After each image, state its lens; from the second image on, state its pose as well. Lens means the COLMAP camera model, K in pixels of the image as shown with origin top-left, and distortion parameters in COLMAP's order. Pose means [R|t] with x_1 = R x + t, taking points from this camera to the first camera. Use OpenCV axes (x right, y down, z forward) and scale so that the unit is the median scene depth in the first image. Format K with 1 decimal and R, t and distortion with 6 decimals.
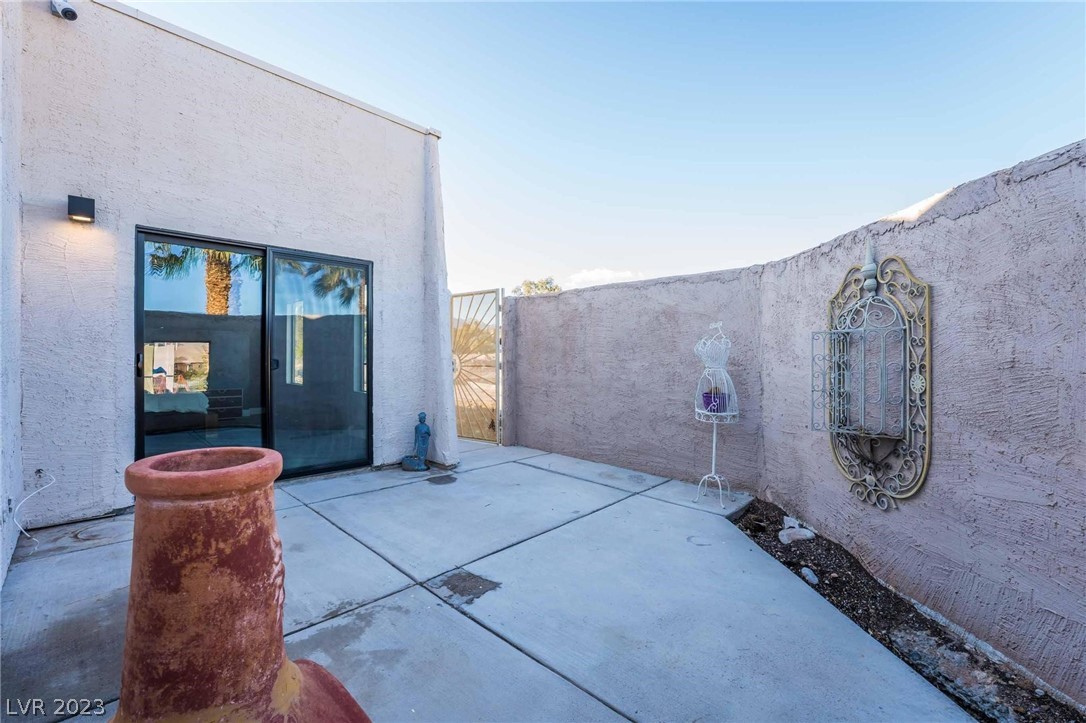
lens RADIAL K [[457.5, 0, 543.9], [0, 457.5, 354.9], [0, 0, 1]] dist [-0.022090, 0.000288]
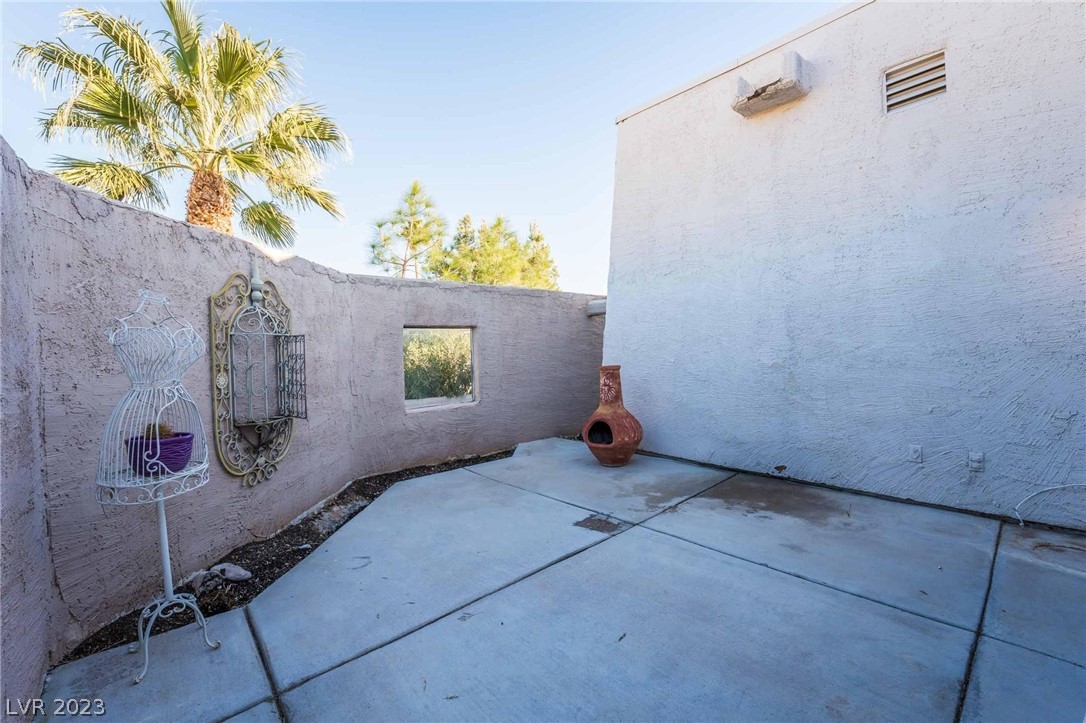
lens RADIAL K [[457.5, 0, 543.9], [0, 457.5, 354.9], [0, 0, 1]] dist [-0.022090, 0.000288]
pose [[-0.996825, 0.020768, 0.076873, -0.086837], [0.021852, 0.999673, 0.013294, -0.001008], [-0.076572, 0.014932, -0.996952, 1.650140]]
